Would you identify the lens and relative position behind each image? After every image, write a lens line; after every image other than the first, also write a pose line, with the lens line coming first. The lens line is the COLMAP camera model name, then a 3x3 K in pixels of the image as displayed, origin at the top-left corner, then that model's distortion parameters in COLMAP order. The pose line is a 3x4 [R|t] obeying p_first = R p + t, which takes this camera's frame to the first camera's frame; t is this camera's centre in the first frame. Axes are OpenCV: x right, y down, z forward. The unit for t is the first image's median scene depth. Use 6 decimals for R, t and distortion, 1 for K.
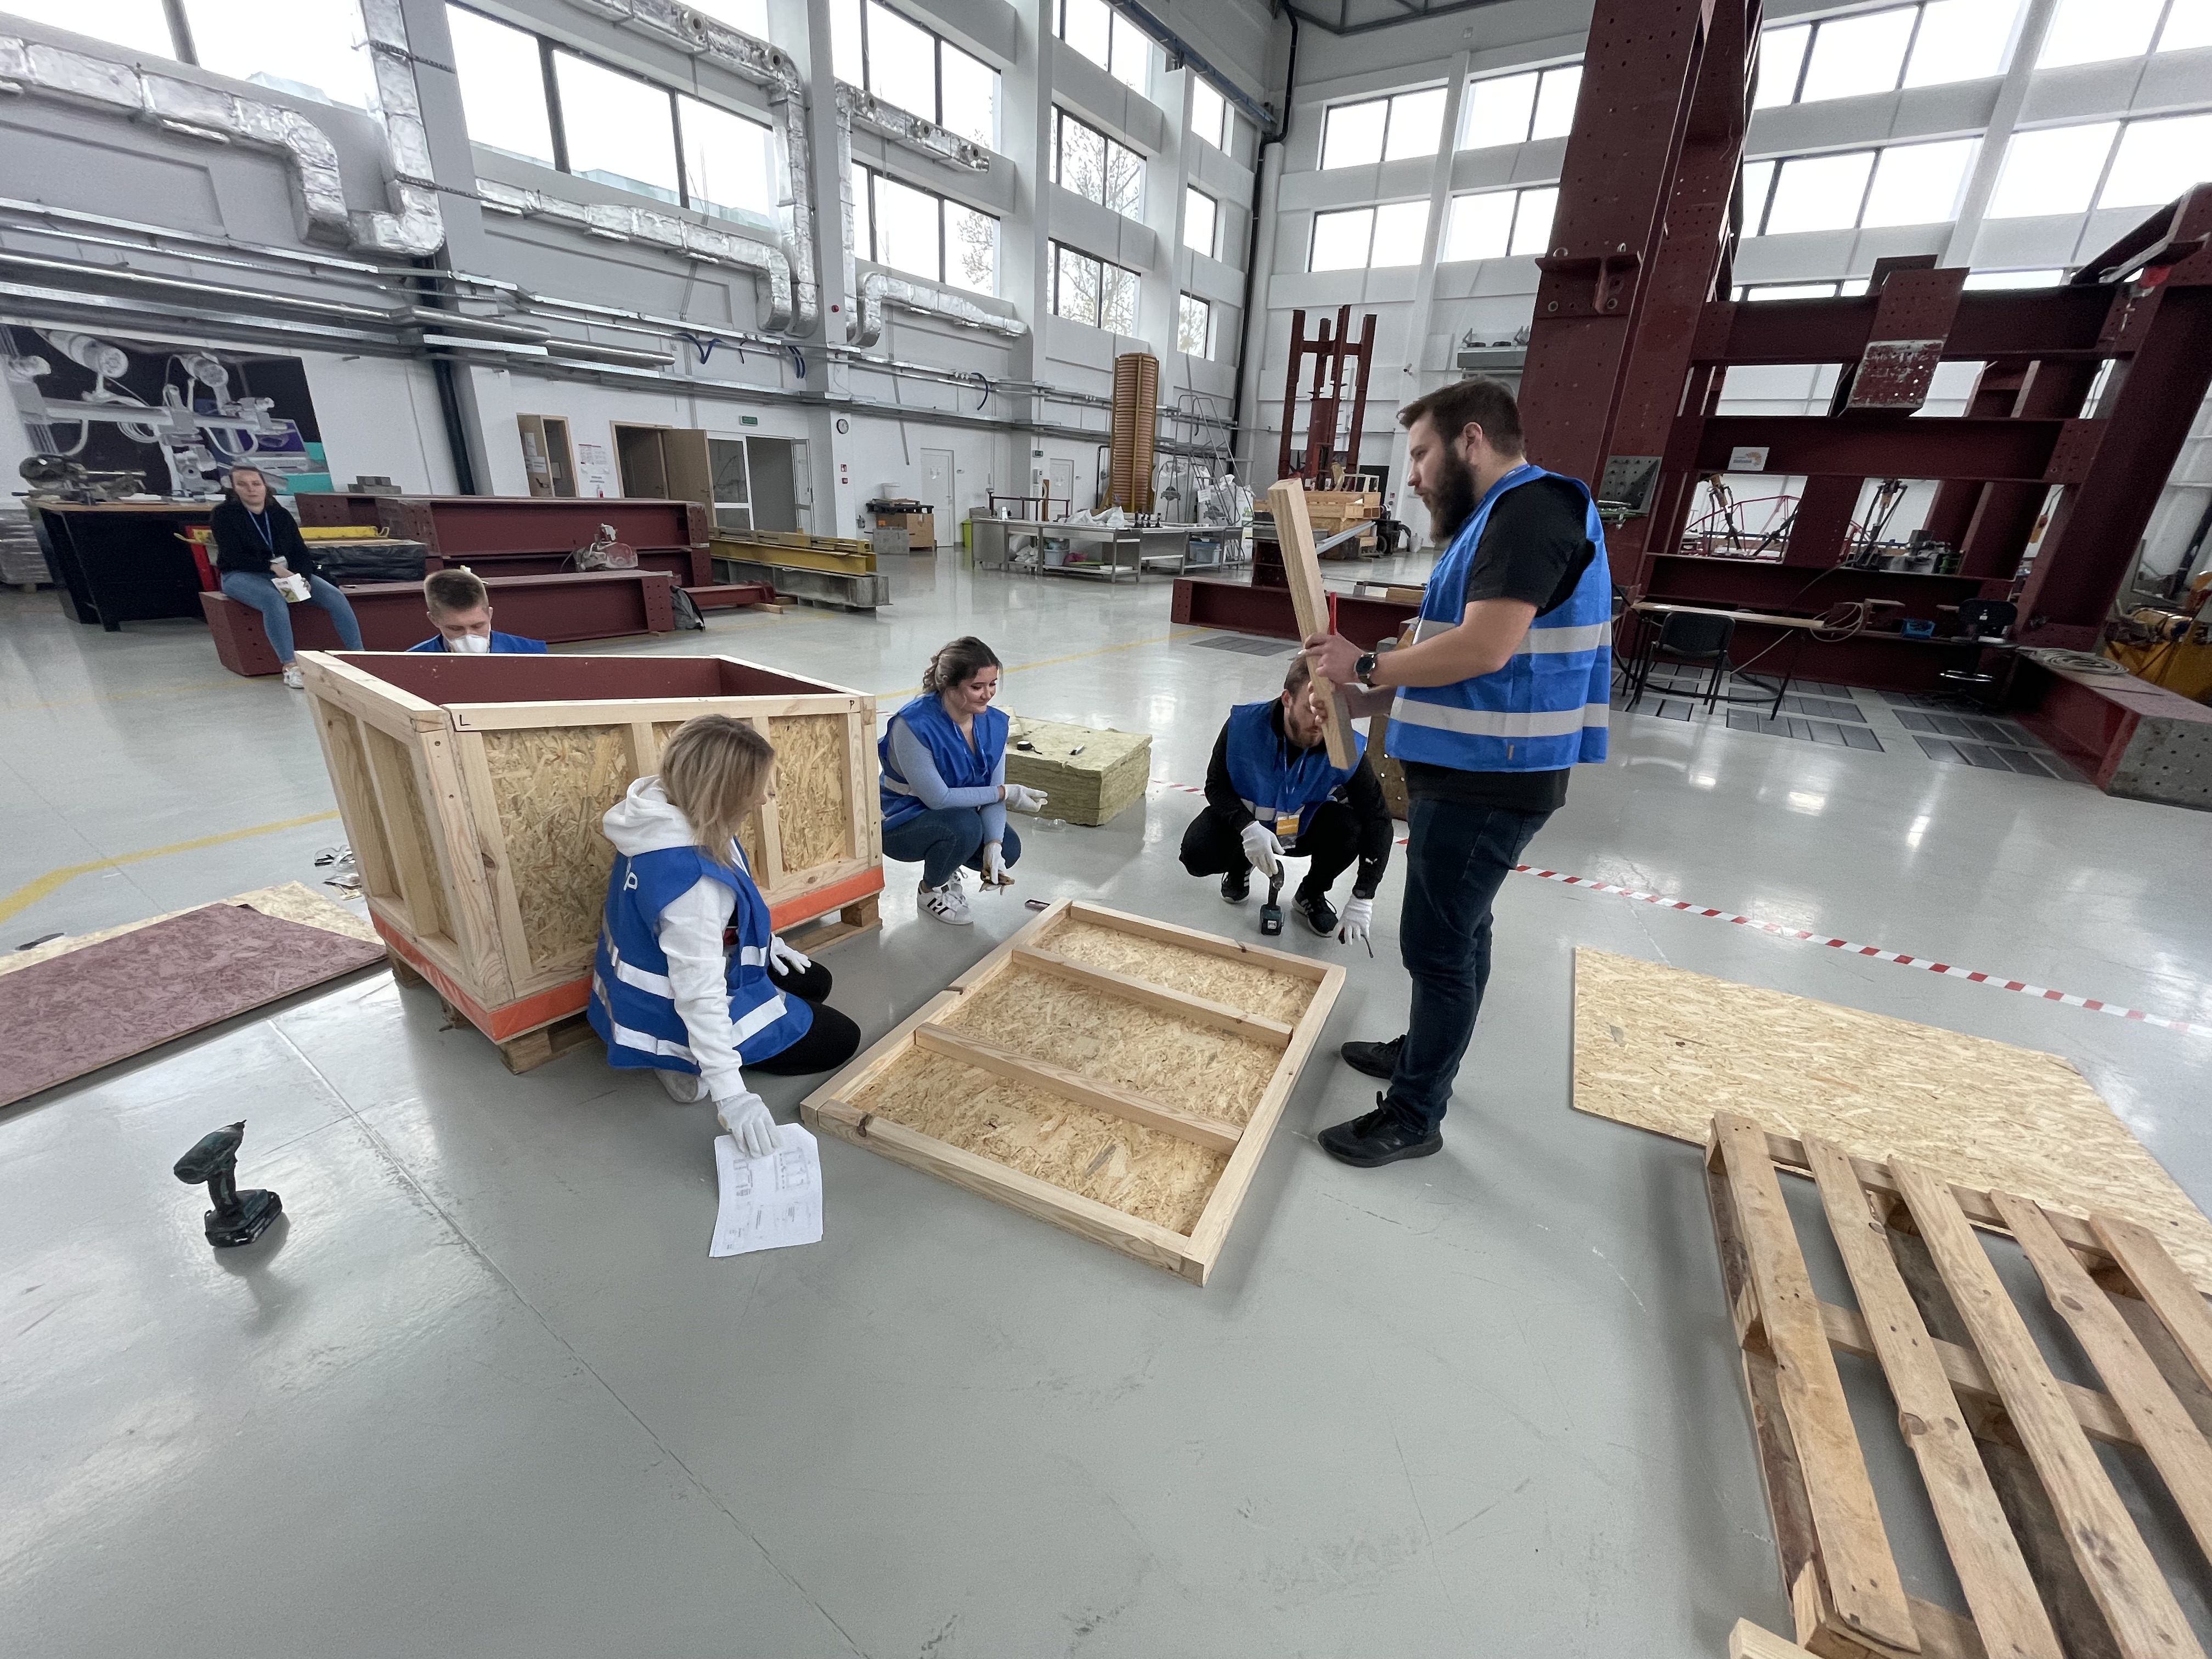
lens RADIAL K [[903.3, 0, 1119.1], [0, 903.3, 830.6], [0, 0, 1]] dist [-0.003699, 0.000490]
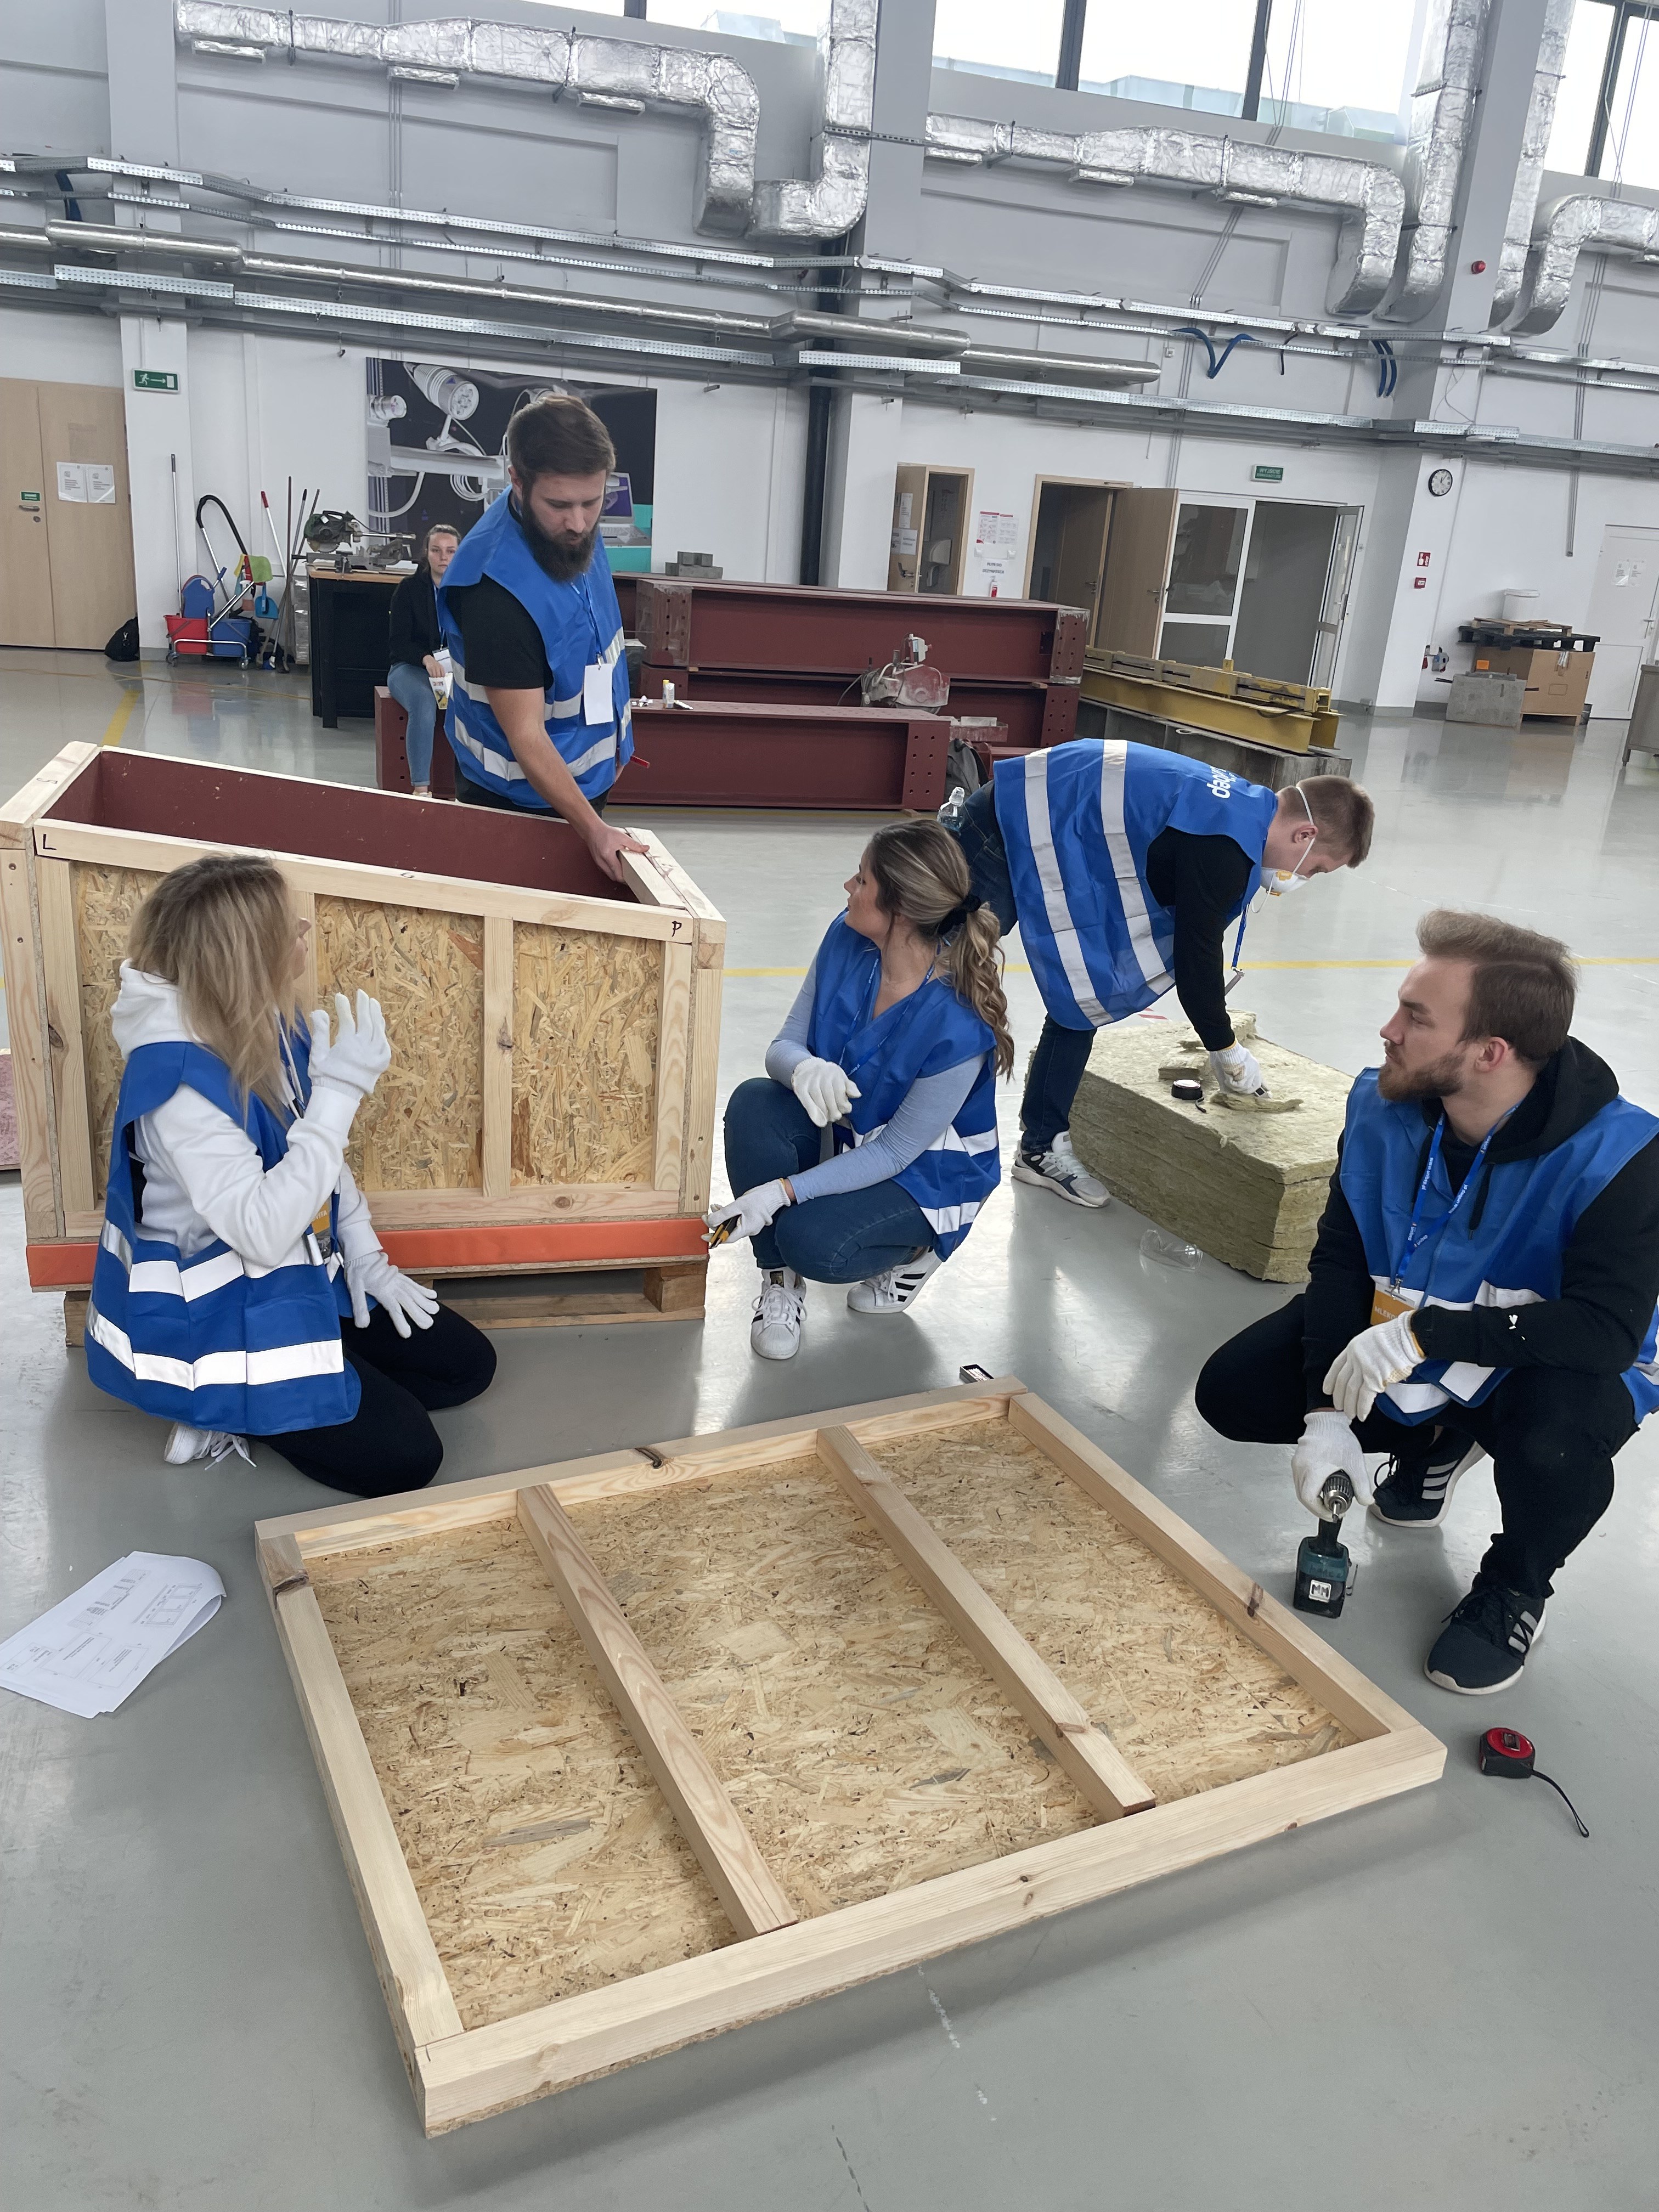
lens RADIAL K [[1692.6, 0, 830.8], [0, 1692.6, 1082.2], [0, 0, 1]] dist [0.094521, -0.122441]
pose [[0.778239, 0.206781, -0.592947, 0.149997], [-0.258147, 0.966104, -0.001903, -0.022044], [0.572455, 0.154549, 0.805239, 0.060762]]
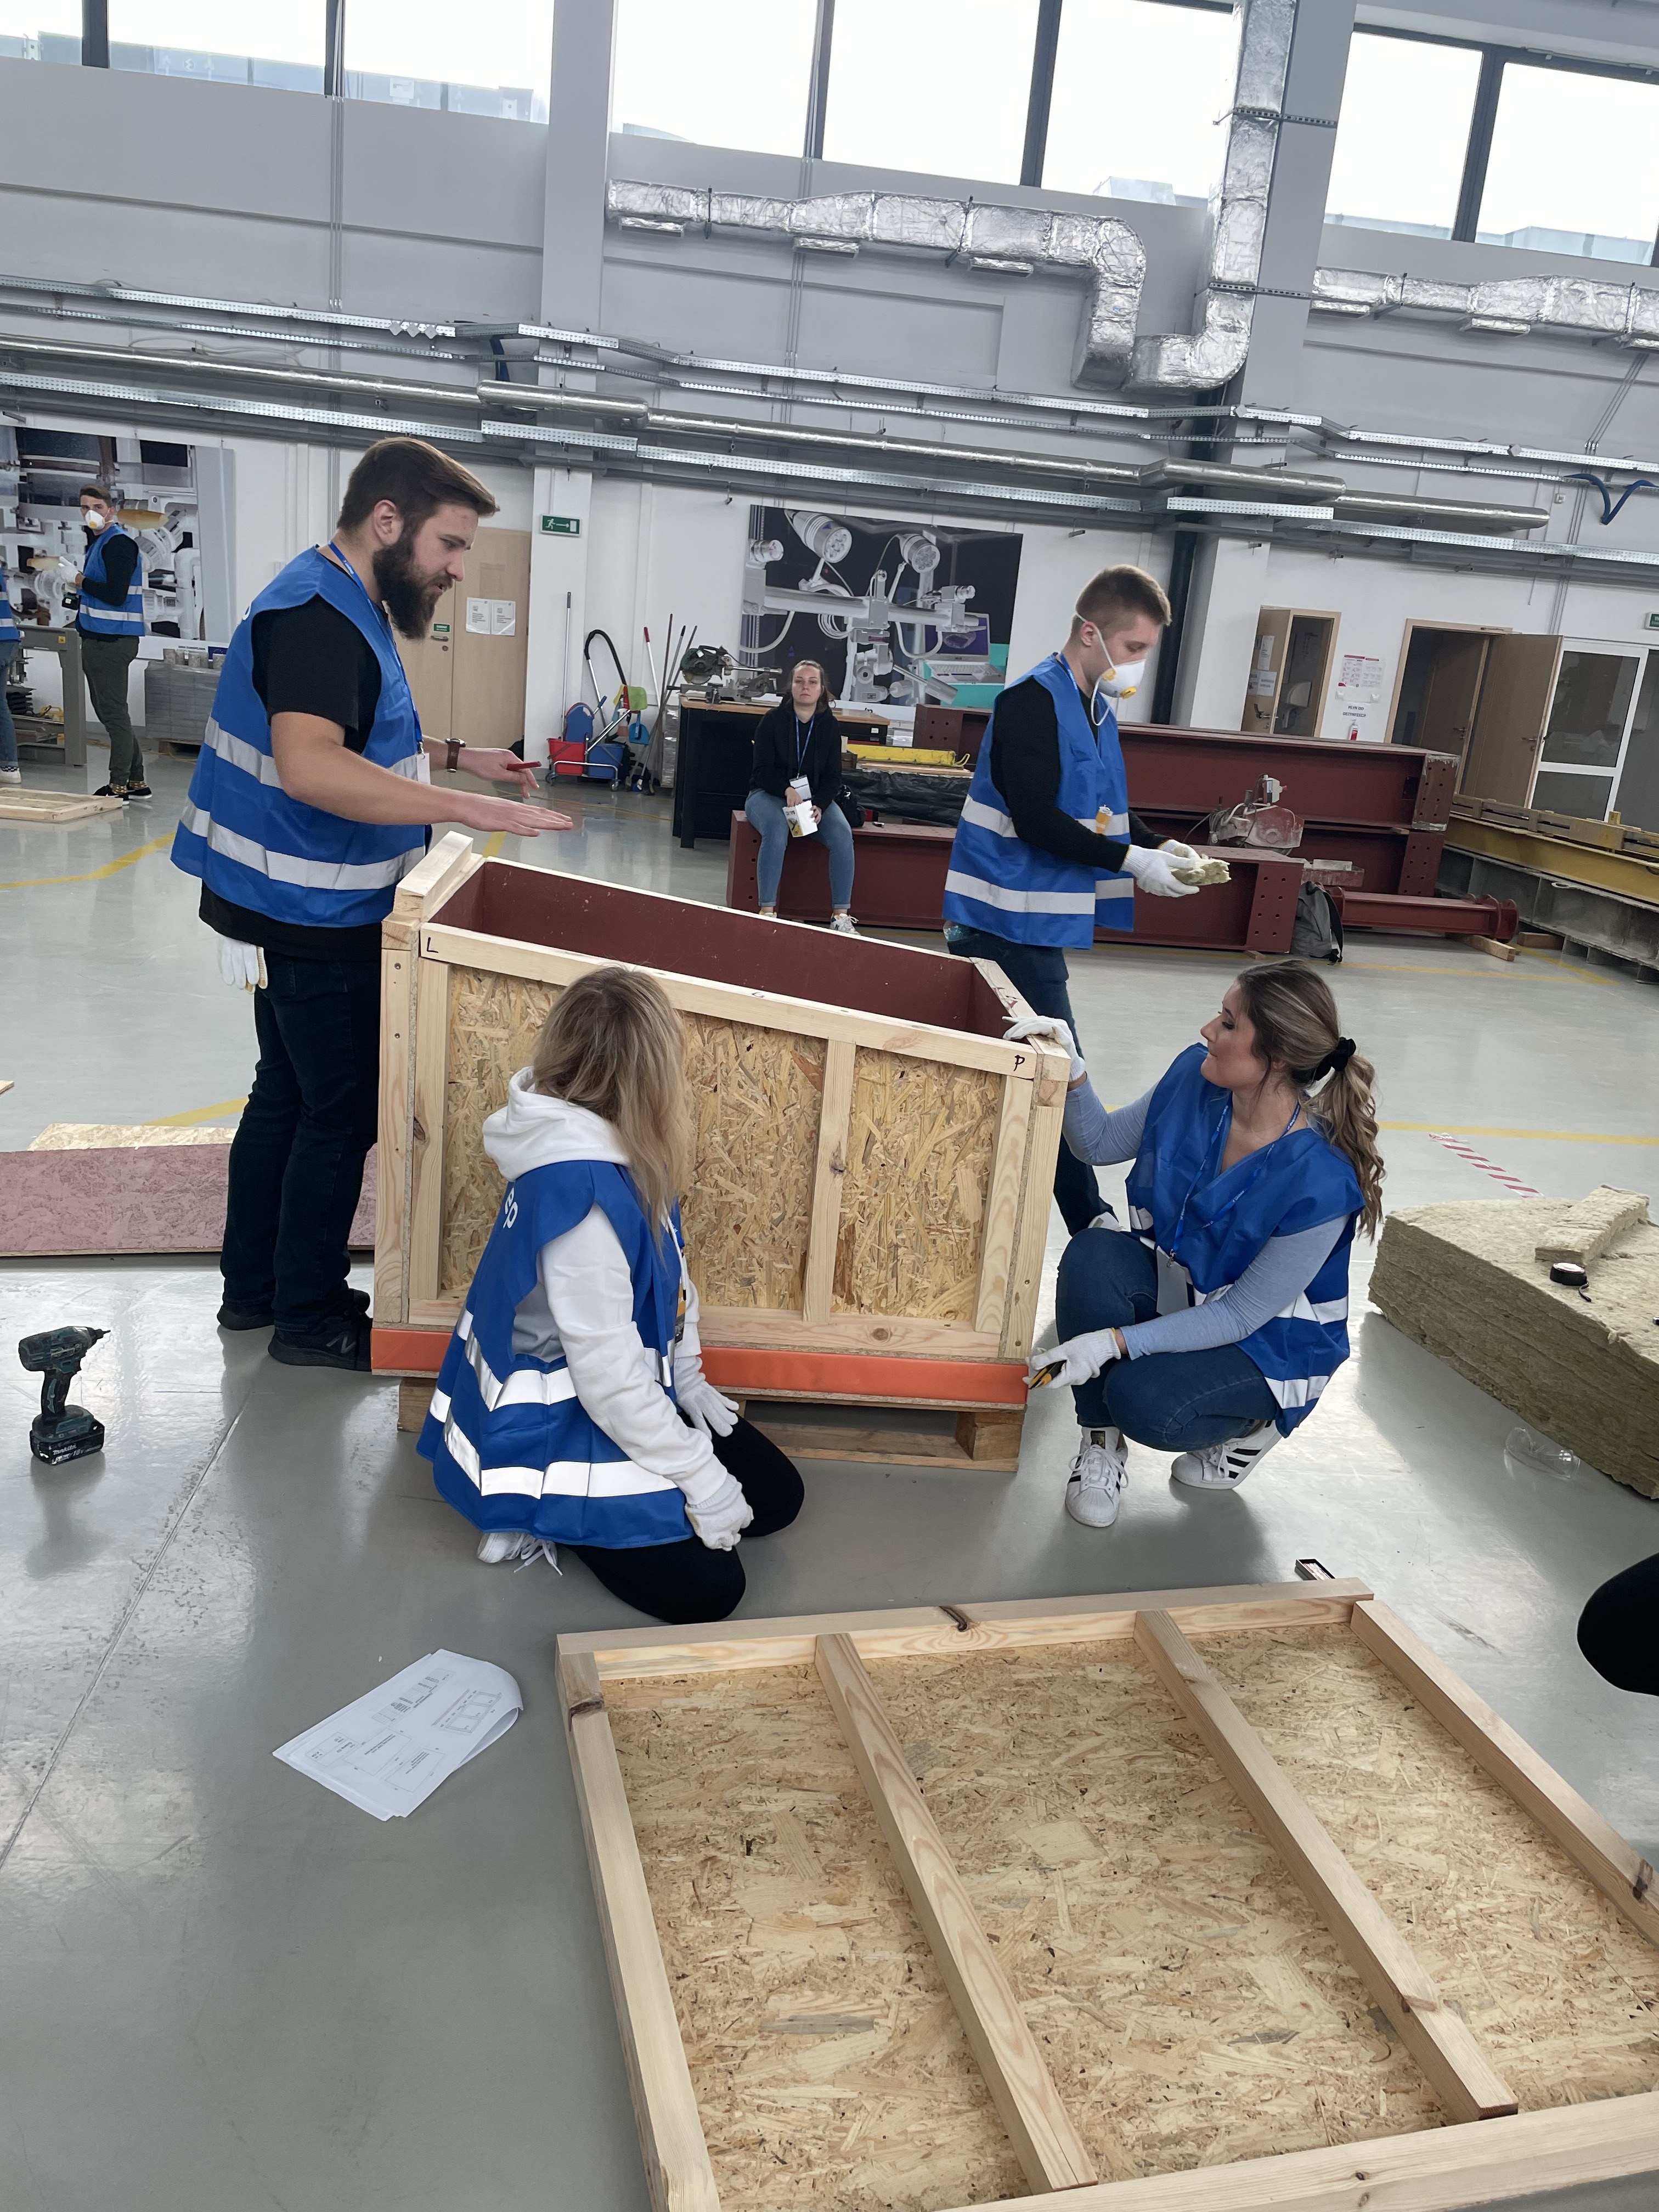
lens RADIAL K [[1692.6, 0, 822.6], [0, 1692.6, 1072.6], [0, 0, 1]] dist [0.094521, -0.122441]
pose [[0.636895, 0.206315, -0.742832, 0.138436], [-0.331947, 0.943025, -0.022691, -0.022478], [0.695827, 0.261033, 0.669093, 0.065215]]
